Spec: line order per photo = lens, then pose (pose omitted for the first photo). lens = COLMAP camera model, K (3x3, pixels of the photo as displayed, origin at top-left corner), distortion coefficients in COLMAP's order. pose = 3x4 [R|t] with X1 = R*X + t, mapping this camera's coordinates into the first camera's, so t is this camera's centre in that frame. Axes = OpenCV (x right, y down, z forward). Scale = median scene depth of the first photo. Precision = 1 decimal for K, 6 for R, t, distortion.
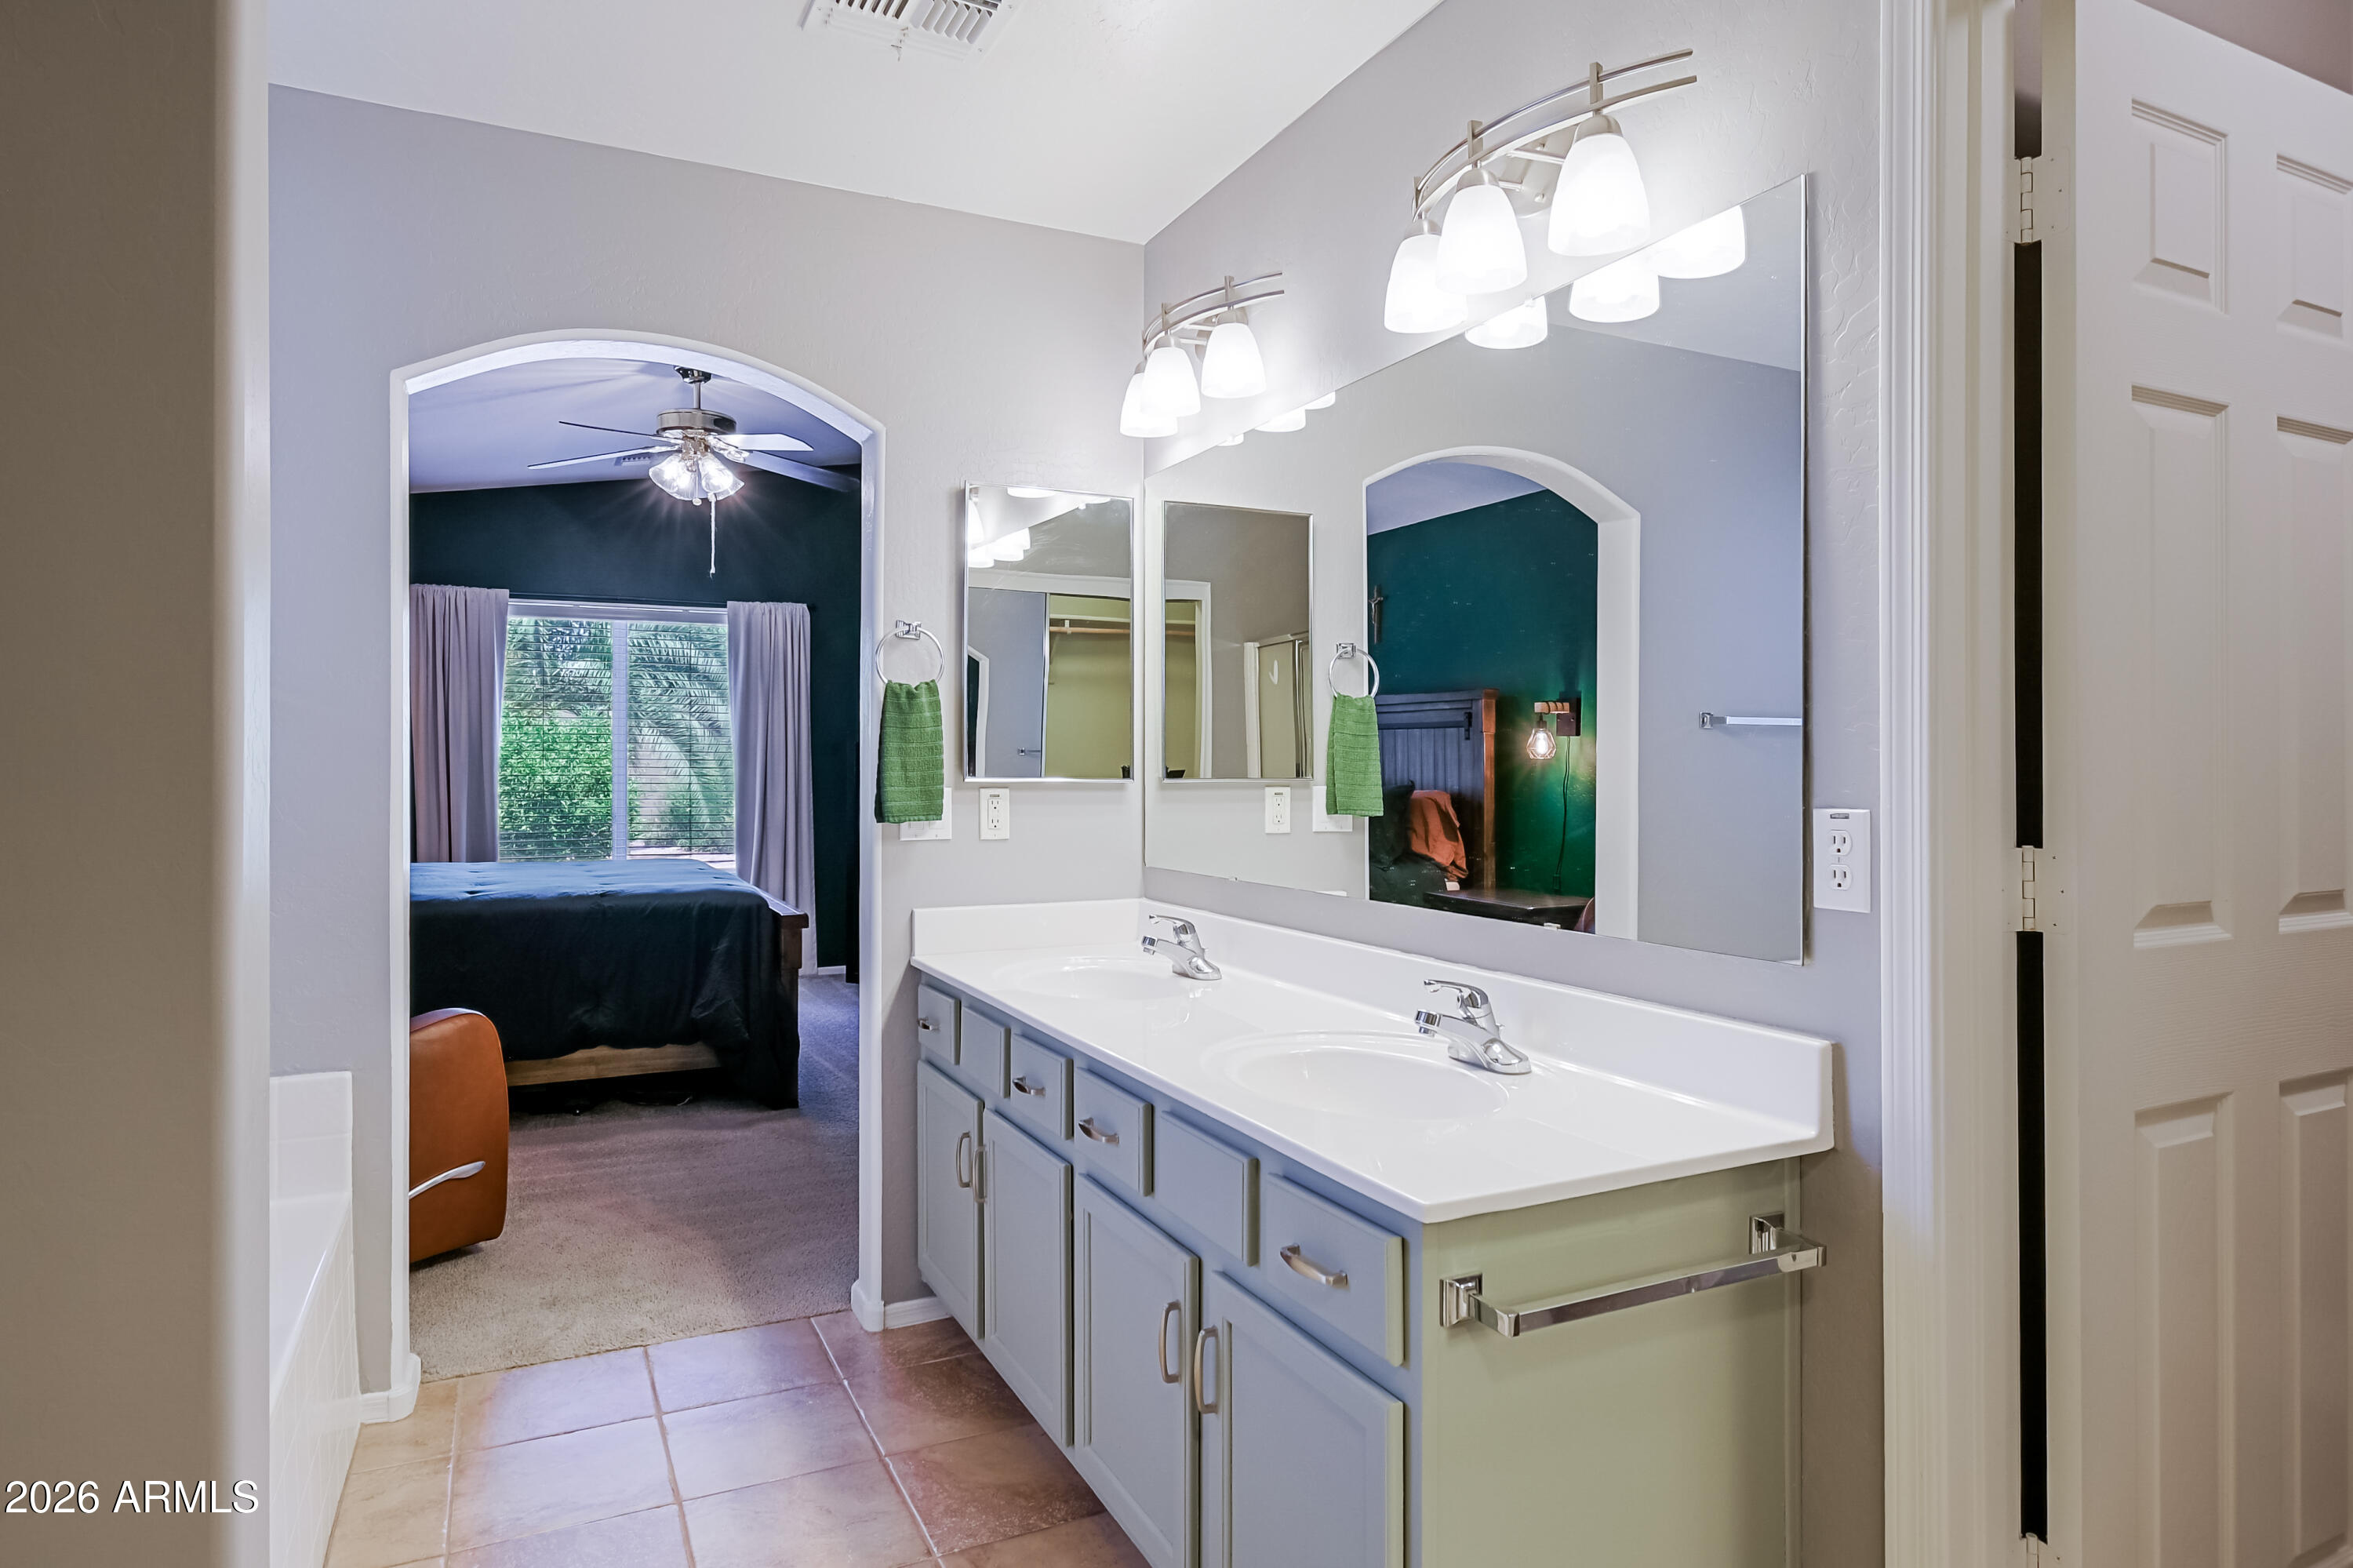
lens RADIAL K [[1363.2, 0, 1176.5], [0, 1363.2, 784.0], [0, 0, 1]] dist [0.052012, 0.000141]
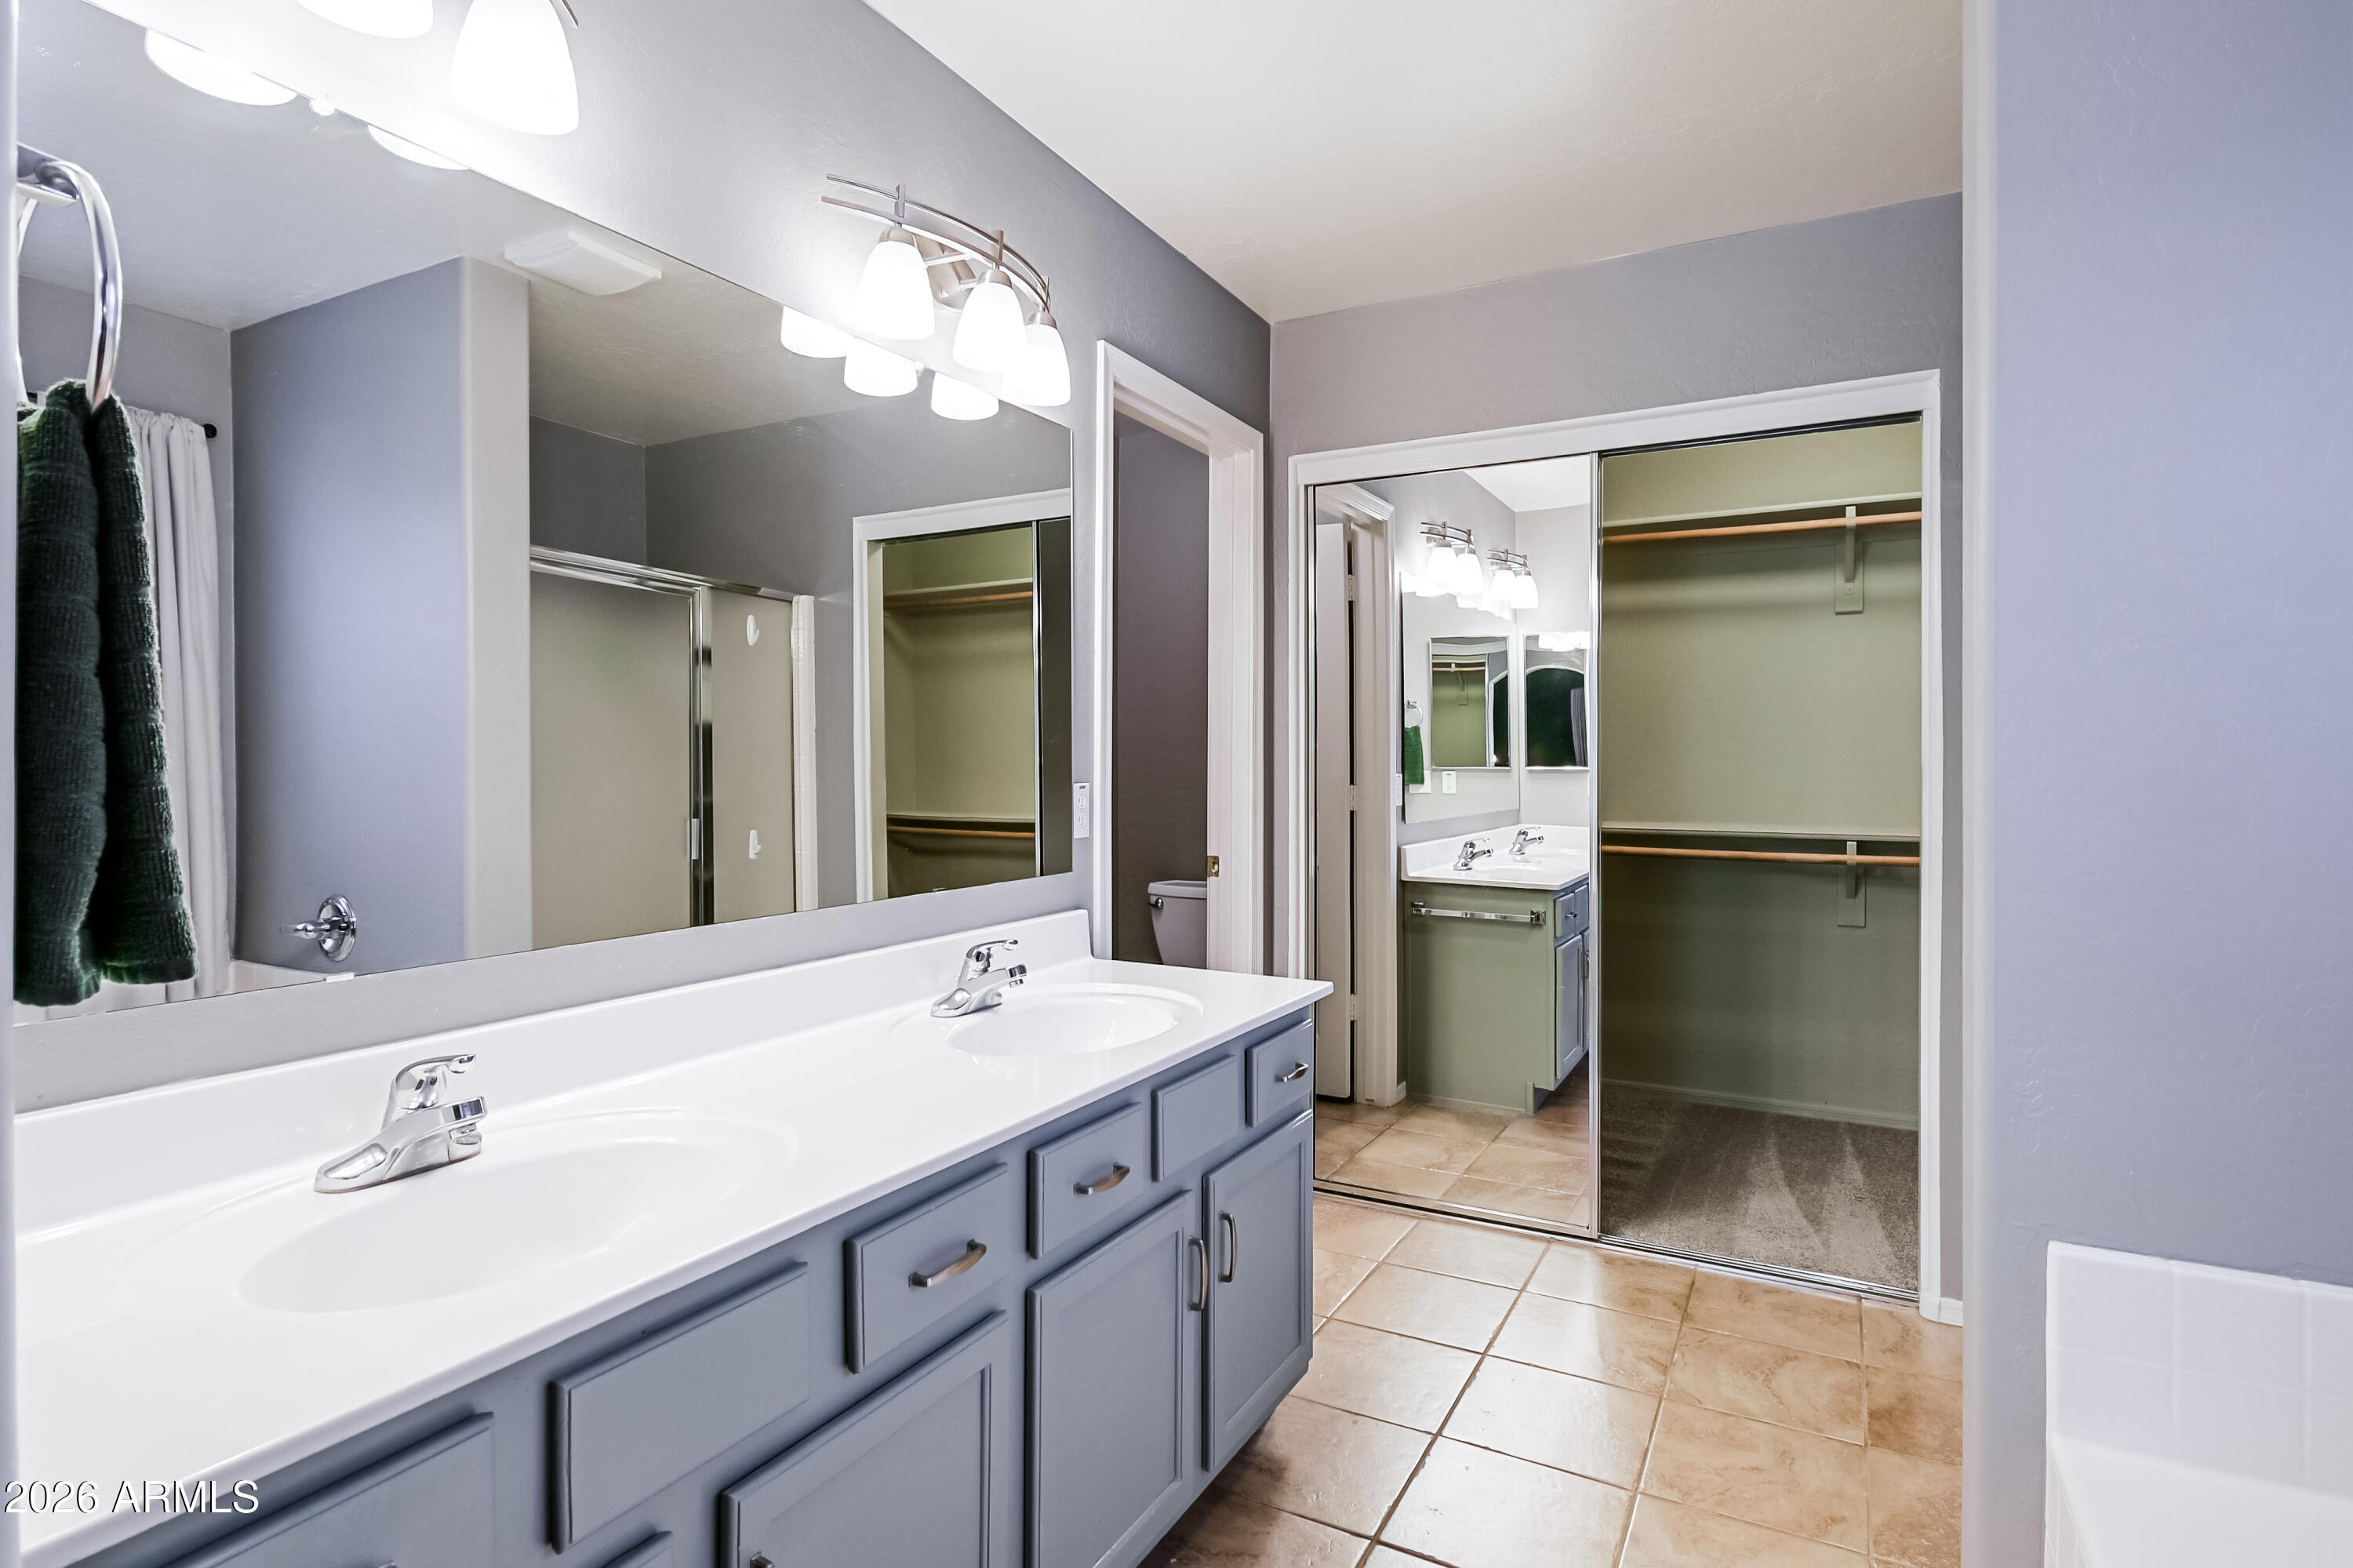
lens RADIAL K [[1211.2, 0, 1164.2], [0, 1211.2, 782.5], [0, 0, 1]] dist [0.000421, -0.000099]
pose [[-0.550810, -0.006332, 0.834607, -0.803990], [0.012696, 0.999792, 0.015964, -0.006887], [-0.834534, 0.019390, -0.550615, 1.548668]]
